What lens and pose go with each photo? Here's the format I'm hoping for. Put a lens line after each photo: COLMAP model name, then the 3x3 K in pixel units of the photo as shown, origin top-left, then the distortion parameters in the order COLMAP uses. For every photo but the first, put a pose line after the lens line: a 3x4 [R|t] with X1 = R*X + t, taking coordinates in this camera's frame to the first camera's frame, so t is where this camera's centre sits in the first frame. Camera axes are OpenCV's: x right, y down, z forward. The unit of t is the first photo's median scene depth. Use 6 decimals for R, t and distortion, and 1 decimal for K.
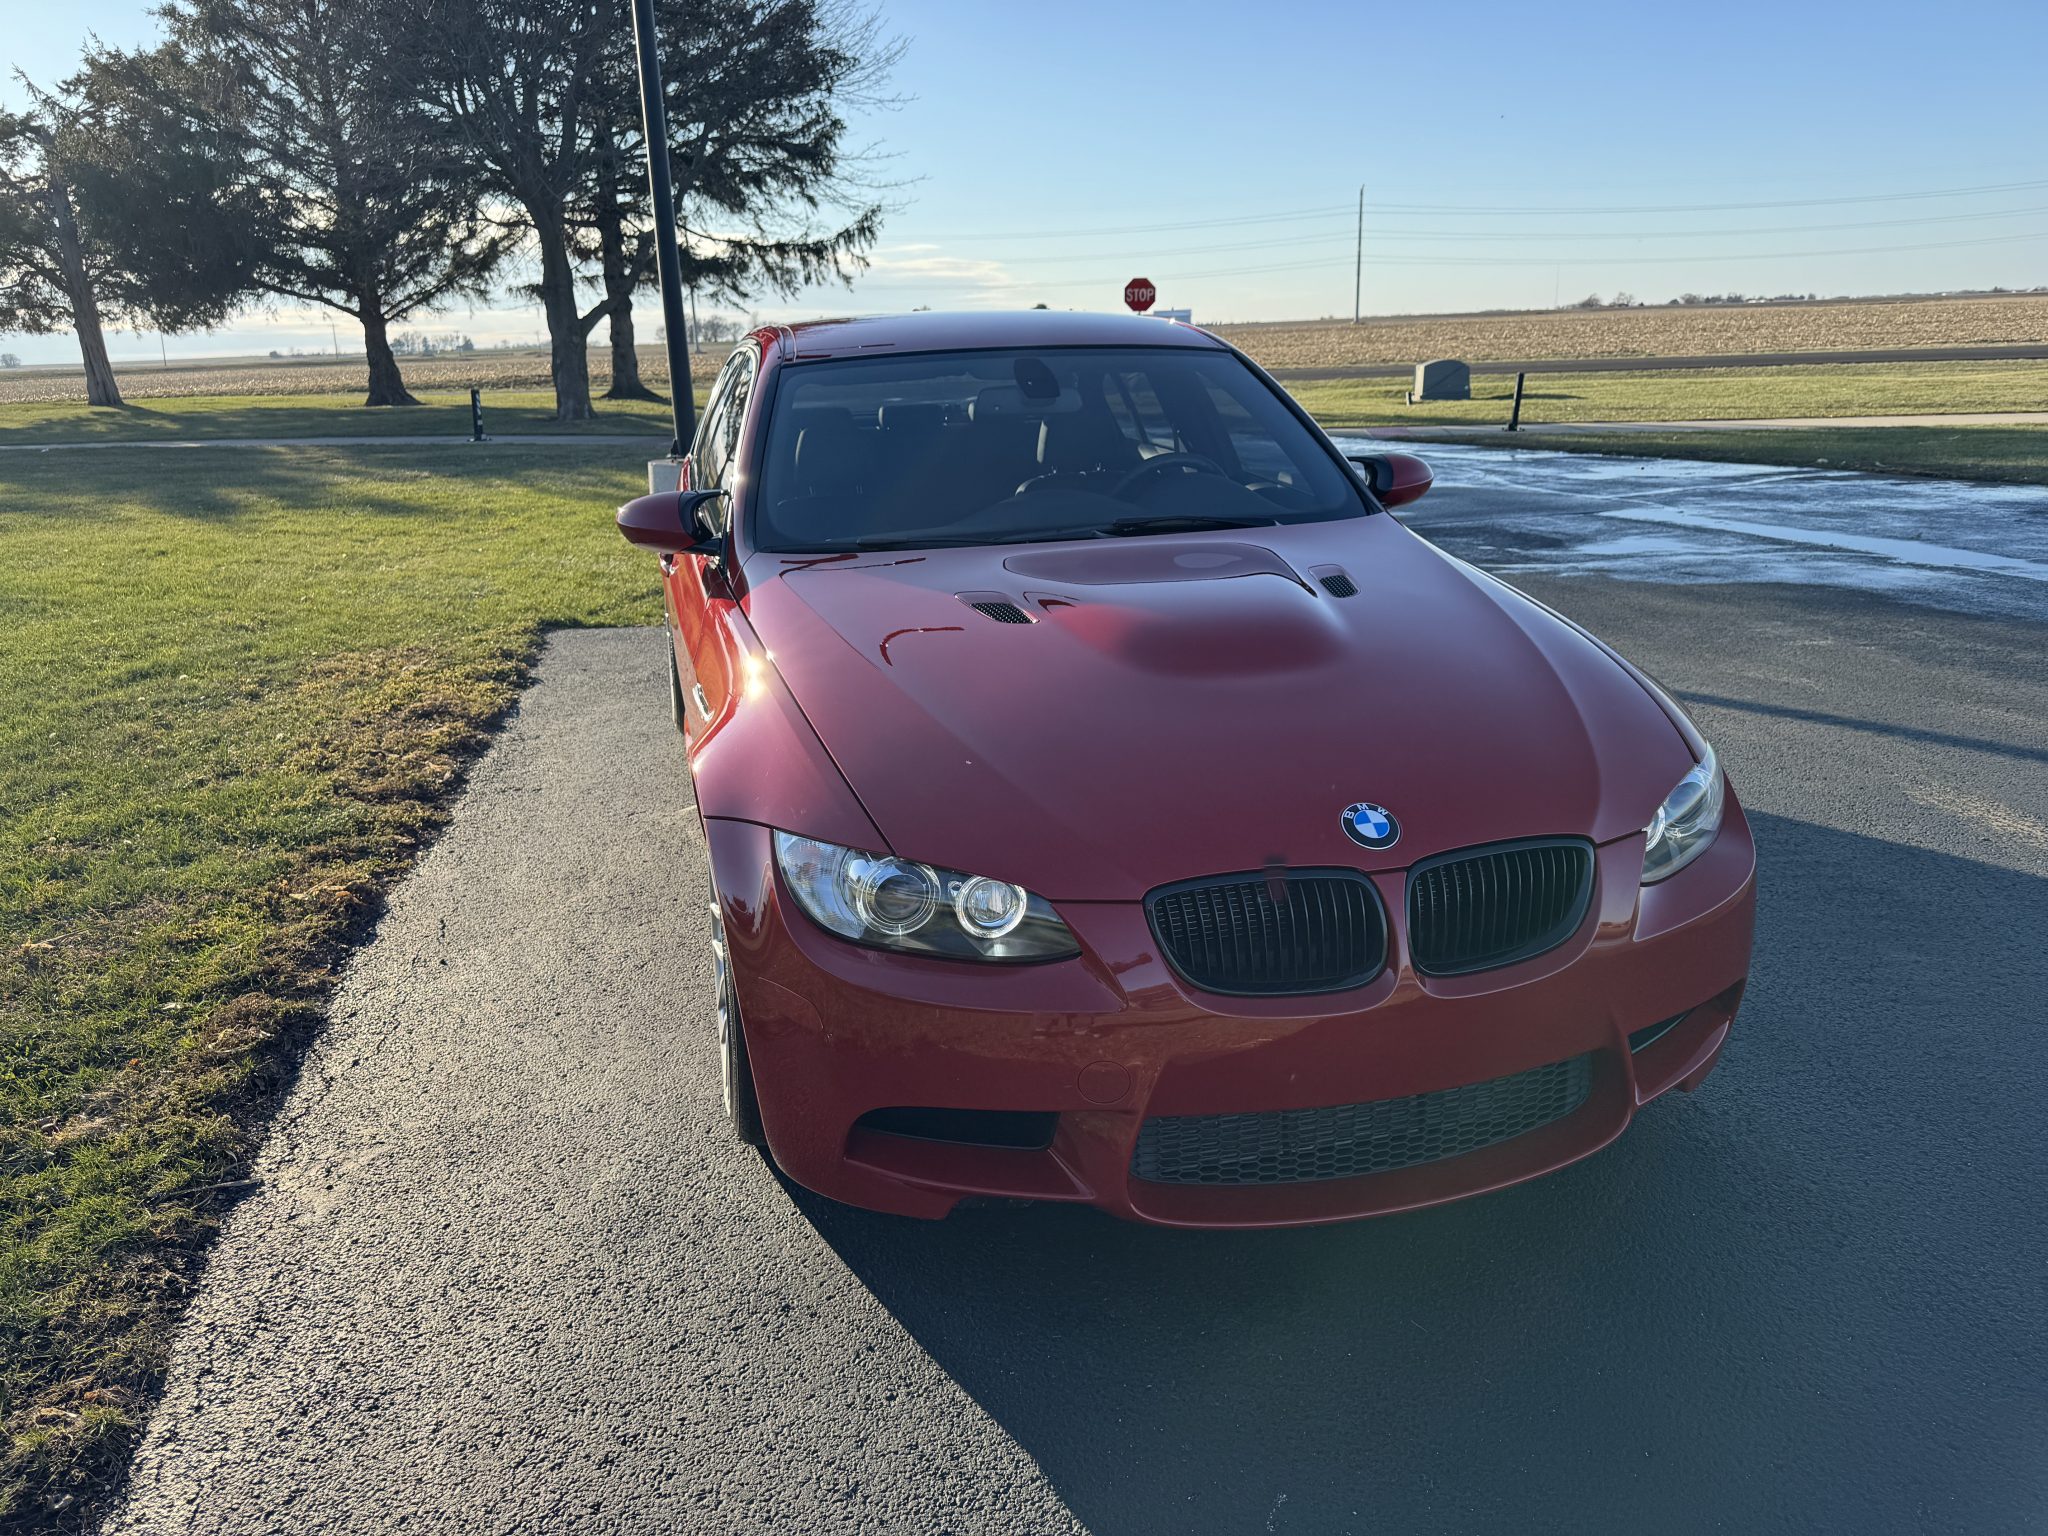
lens RADIAL K [[1464.1, 0, 1024.0], [0, 1464.1, 768.0], [0, 0, 1]] dist [0.022862, -0.032911]
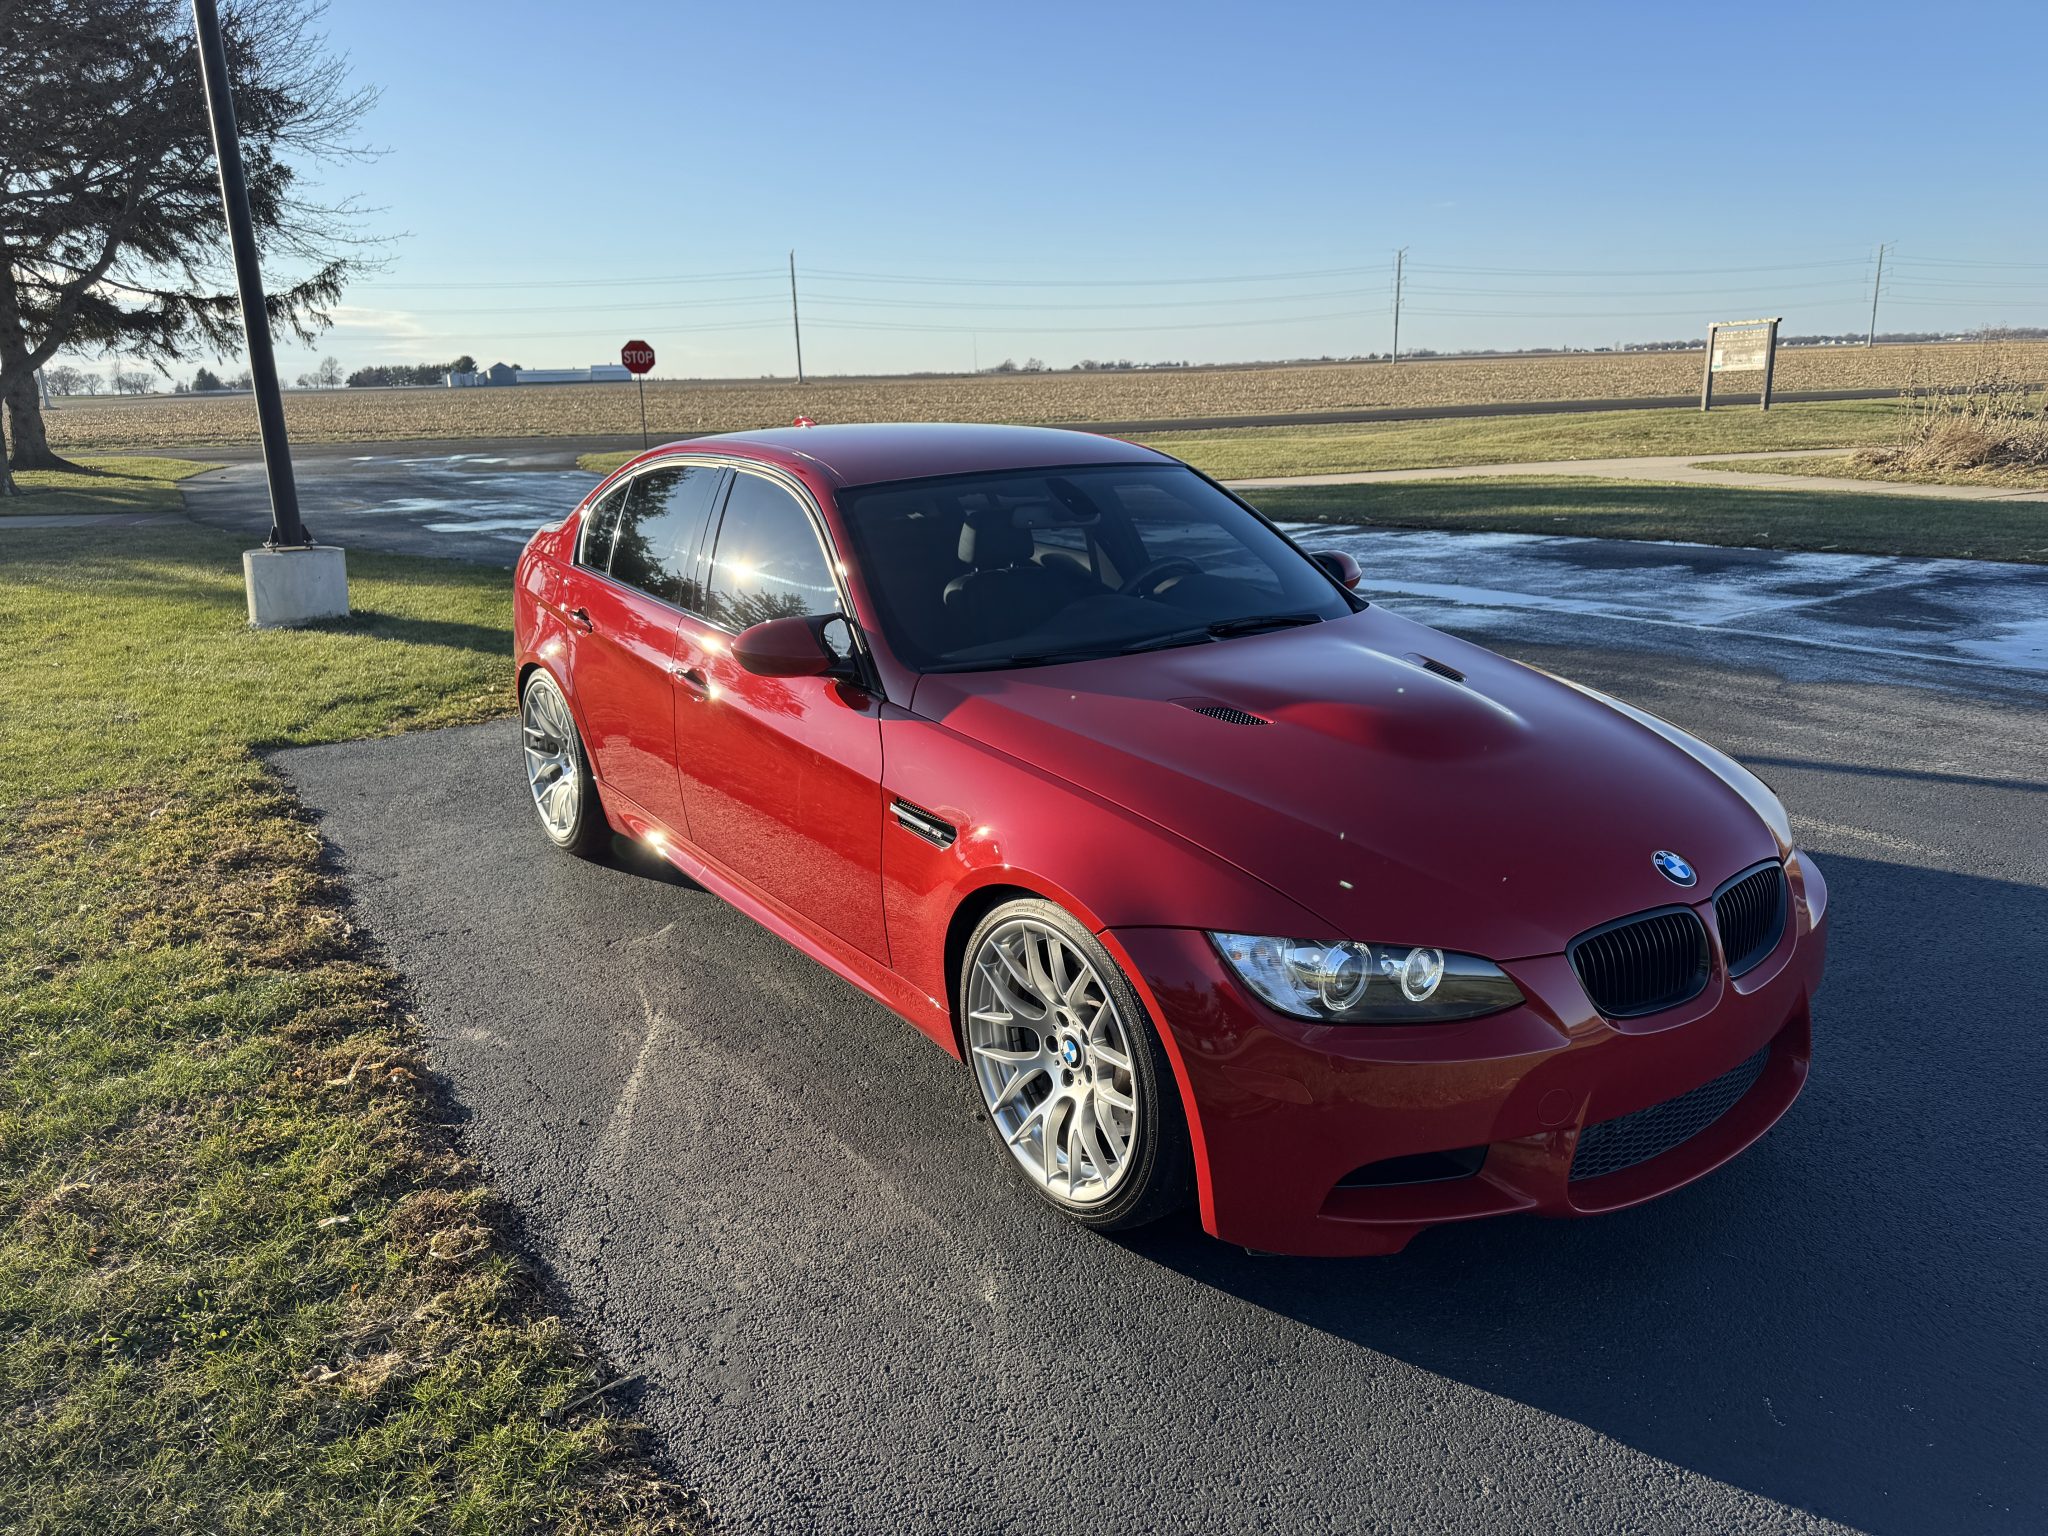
lens RADIAL K [[1451.2, 0, 1034.1], [0, 1451.2, 732.8], [0, 0, 1]] dist [0.091786, -0.119516]
pose [[0.930592, -0.078729, 0.357490, -0.335988], [0.099527, 0.994225, -0.040126, -0.038376], [-0.352267, 0.072921, 0.933054, -0.003284]]
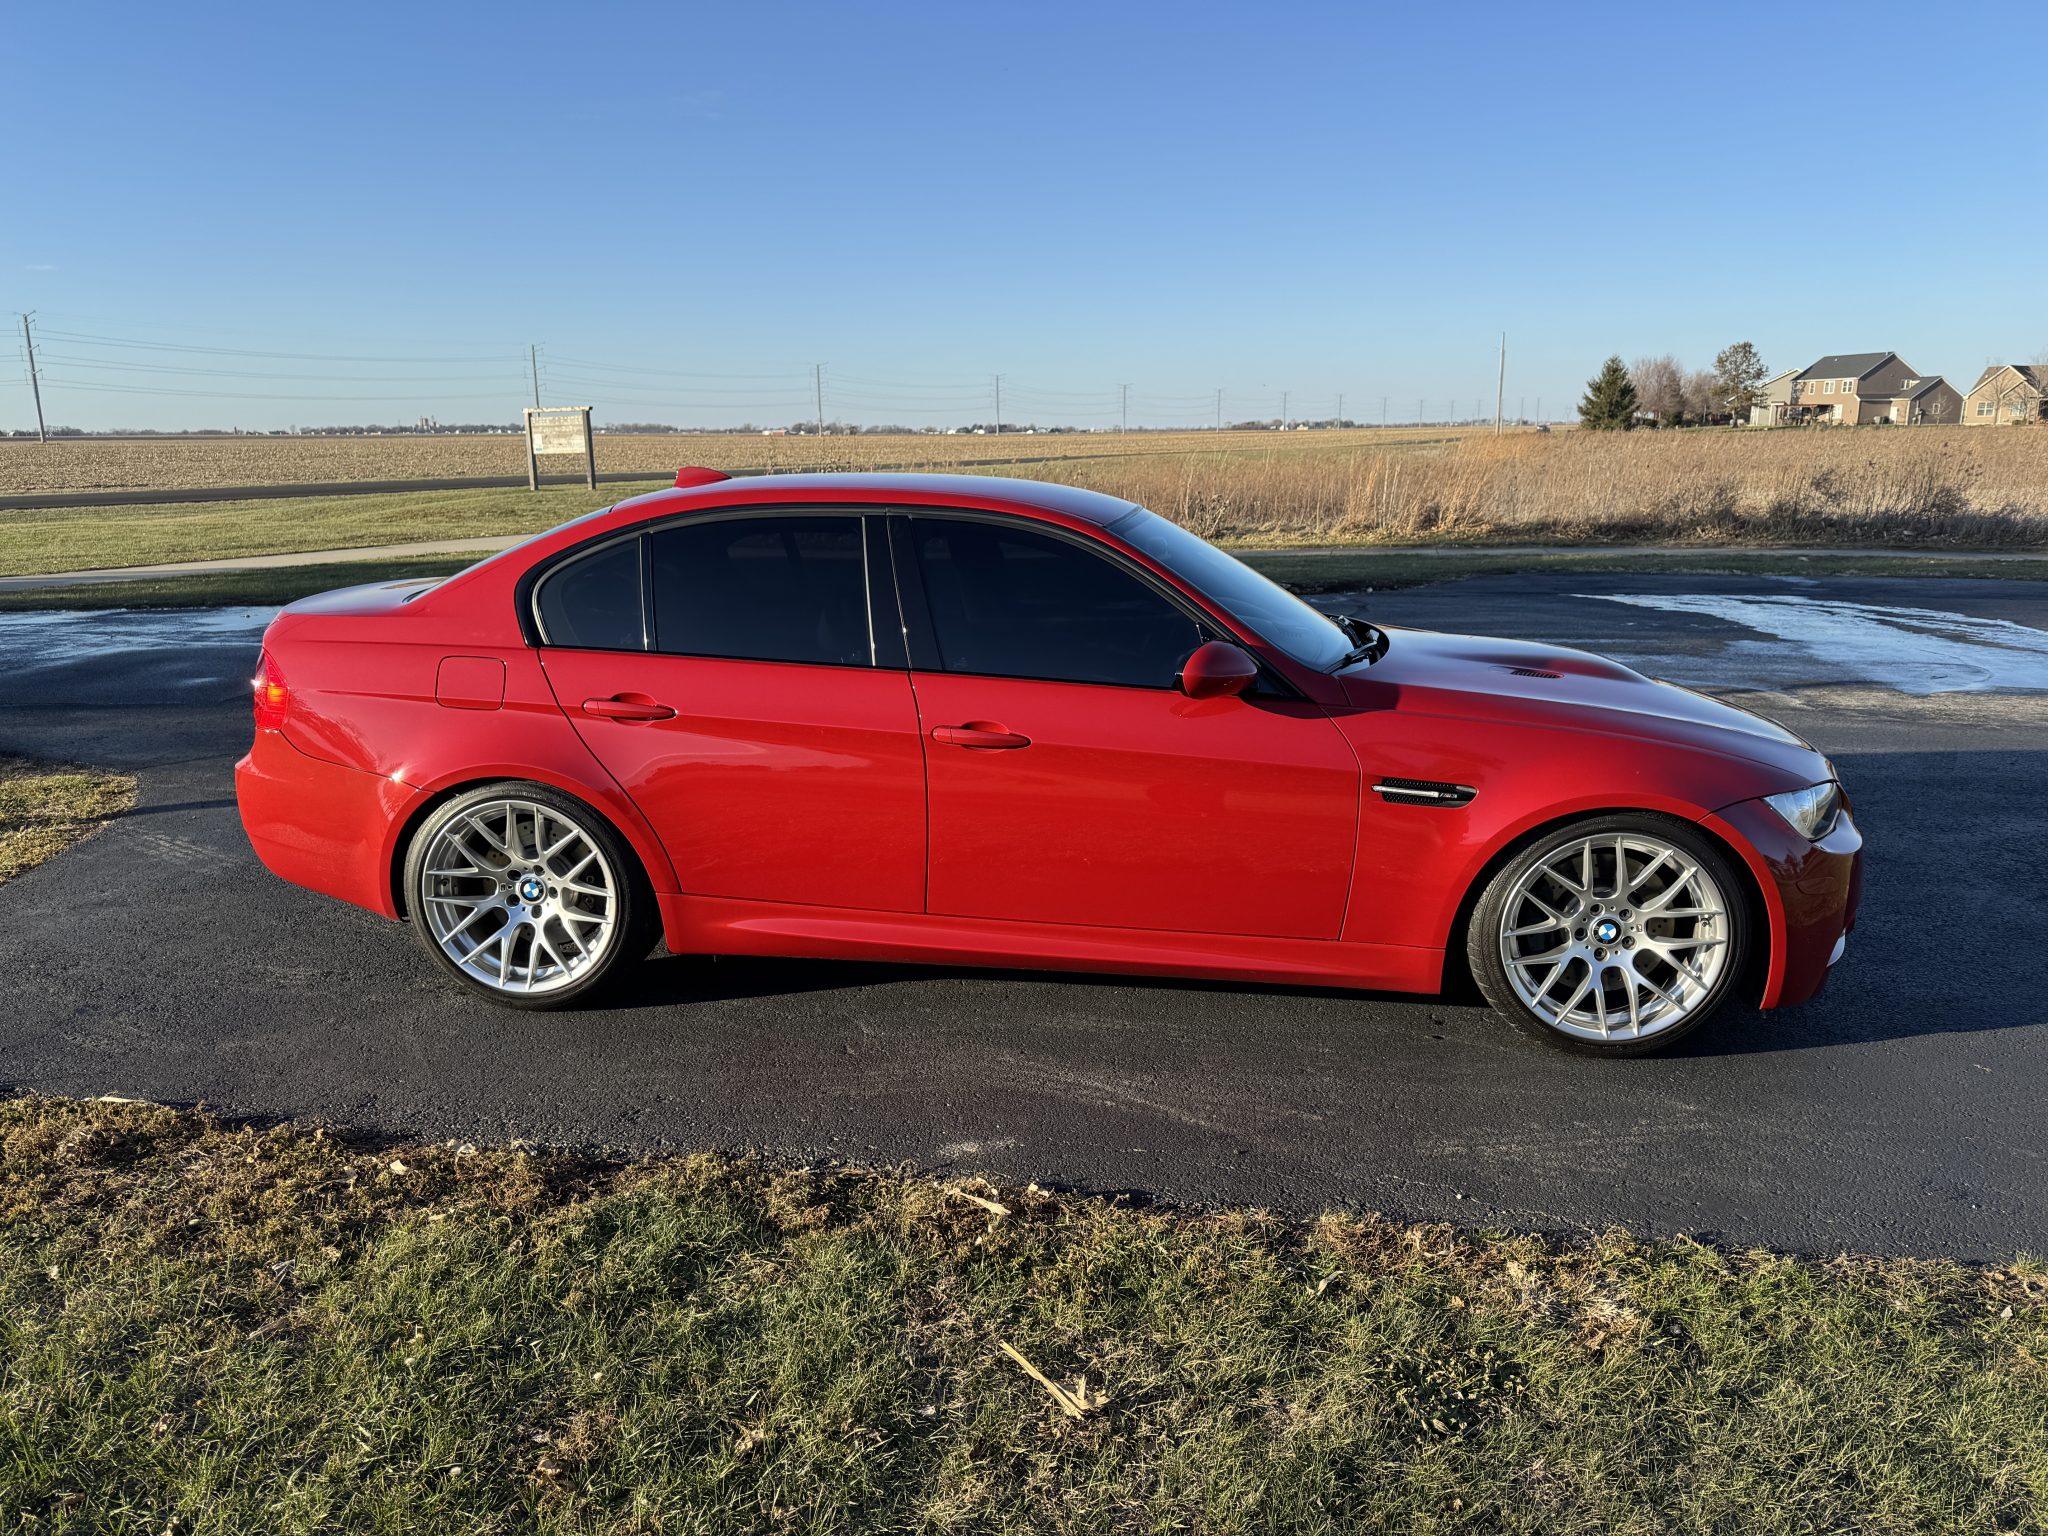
lens RADIAL K [[1435.4, 0, 1046.1], [0, 1435.4, 791.5], [0, 0, 1]] dist [0.030379, -0.056527]
pose [[0.346807, -0.193989, 0.917656, -0.935923], [0.259694, 0.959988, 0.104793, -0.165477], [-0.901268, 0.201967, 0.383308, 0.542821]]
